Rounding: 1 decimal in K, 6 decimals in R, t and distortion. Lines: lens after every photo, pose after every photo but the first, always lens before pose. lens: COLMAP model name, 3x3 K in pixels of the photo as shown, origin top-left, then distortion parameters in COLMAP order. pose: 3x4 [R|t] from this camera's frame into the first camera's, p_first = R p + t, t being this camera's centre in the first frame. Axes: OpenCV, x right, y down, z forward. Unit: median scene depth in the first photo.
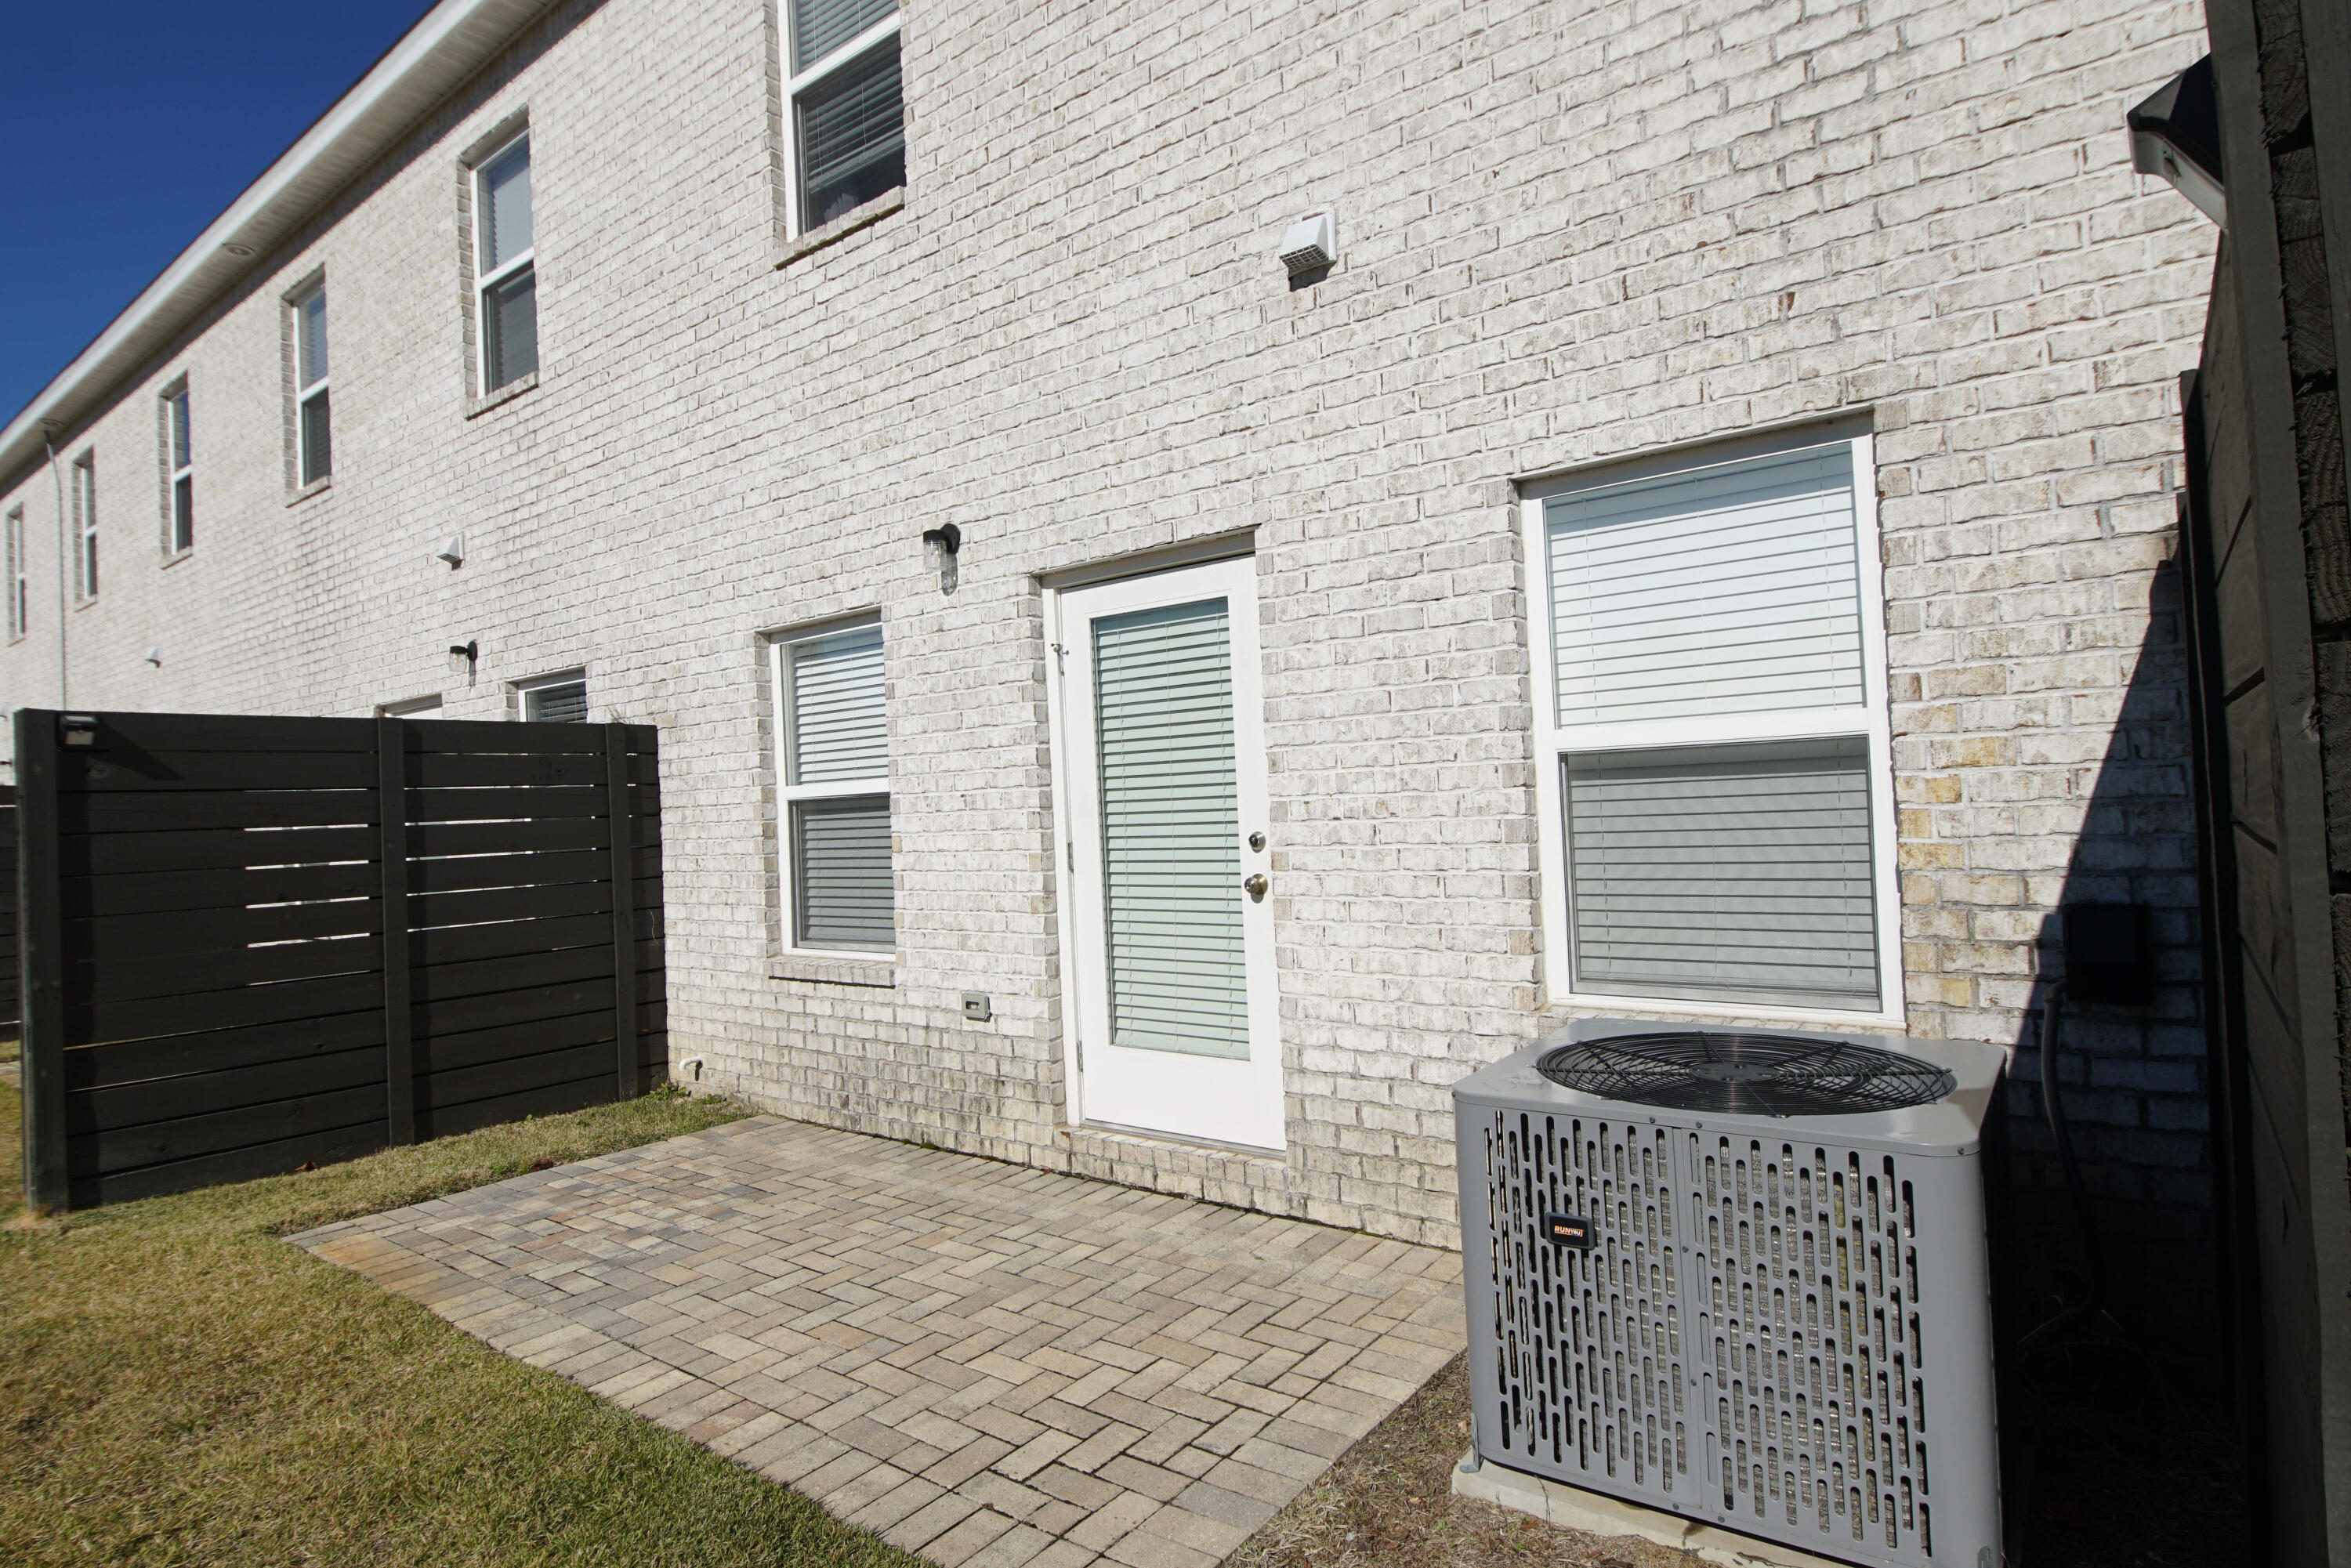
lens RADIAL K [[1259.1, 0, 1164.3], [0, 1259.1, 776.8], [0, 0, 1]] dist [0.032498, -0.029941]
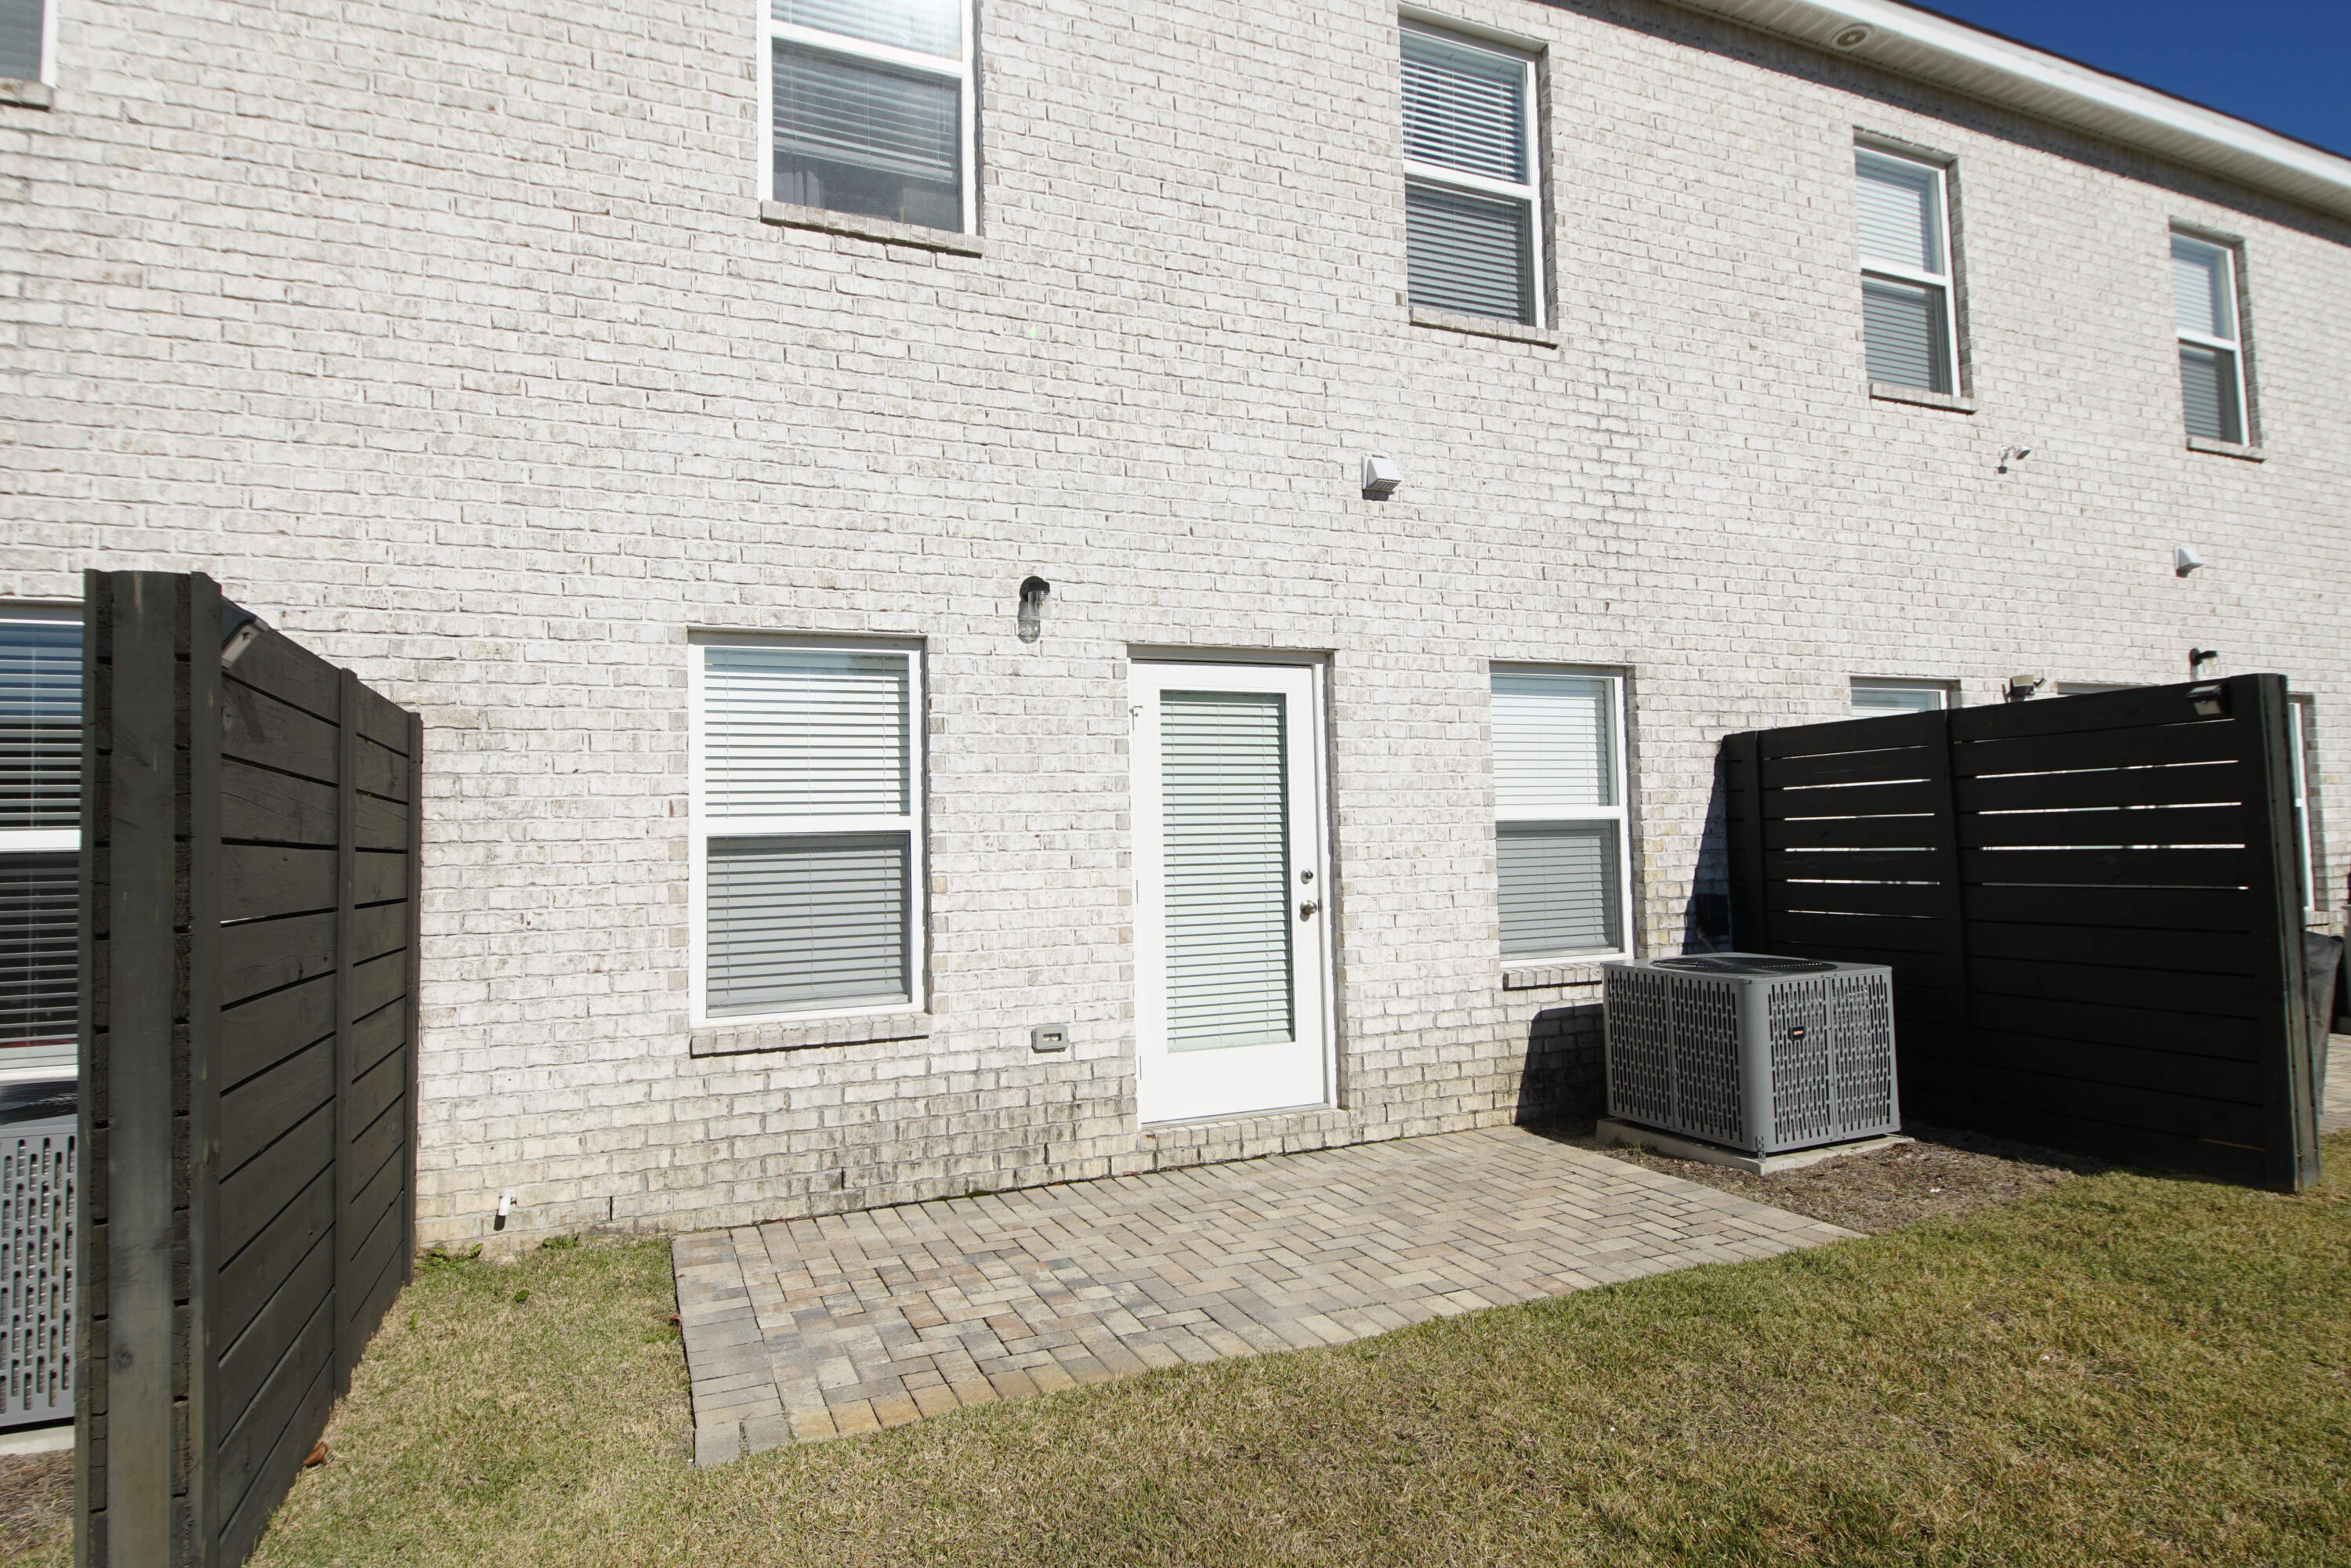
lens RADIAL K [[1259.1, 0, 1165.9], [0, 1259.1, 772.1], [0, 0, 1]] dist [0.032498, -0.029941]
pose [[0.490175, 0.082031, 0.867755, -1.222388], [-0.016093, 0.996244, -0.085087, 0.059406], [-0.871476, 0.027743, 0.489654, 0.475938]]
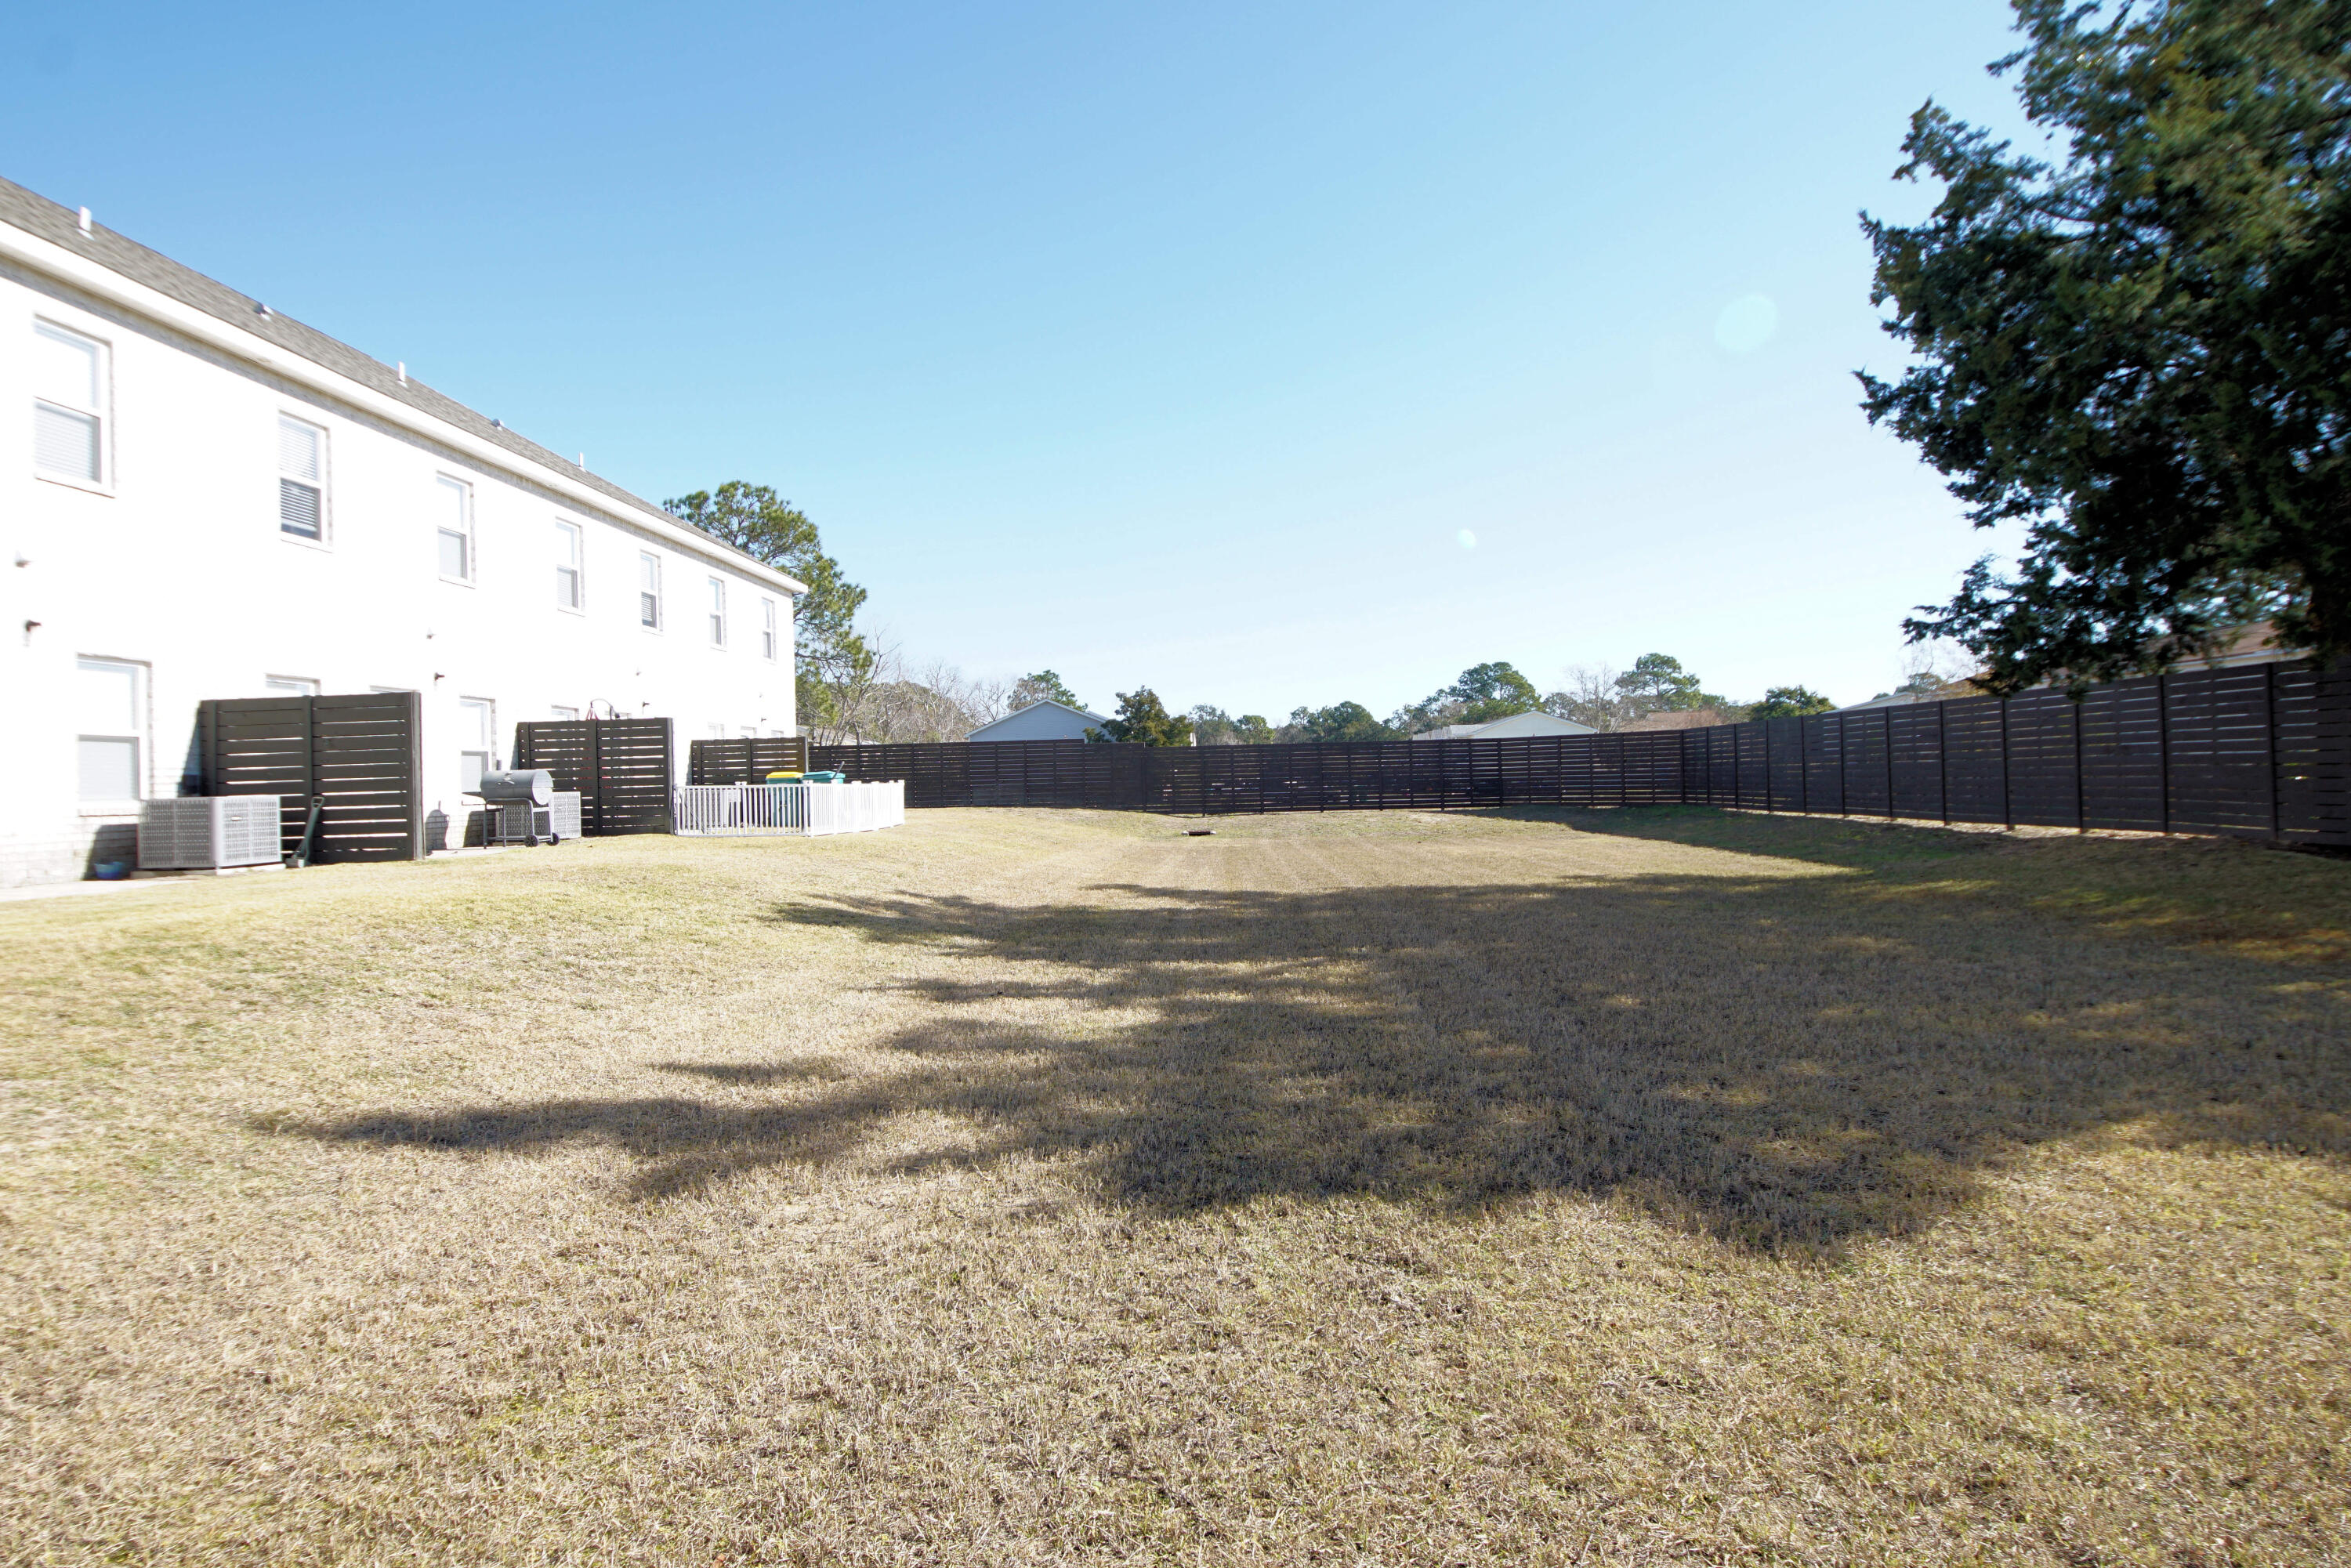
lens RADIAL K [[1259.1, 0, 1183.3], [0, 1259.1, 784.0], [0, 0, 1]] dist [0.032498, -0.029941]
pose [[-0.564550, 0.055649, 0.823521, -3.725335], [0.028788, 0.998445, -0.047734, 0.329407], [-0.824897, -0.003240, -0.565274, 0.396290]]
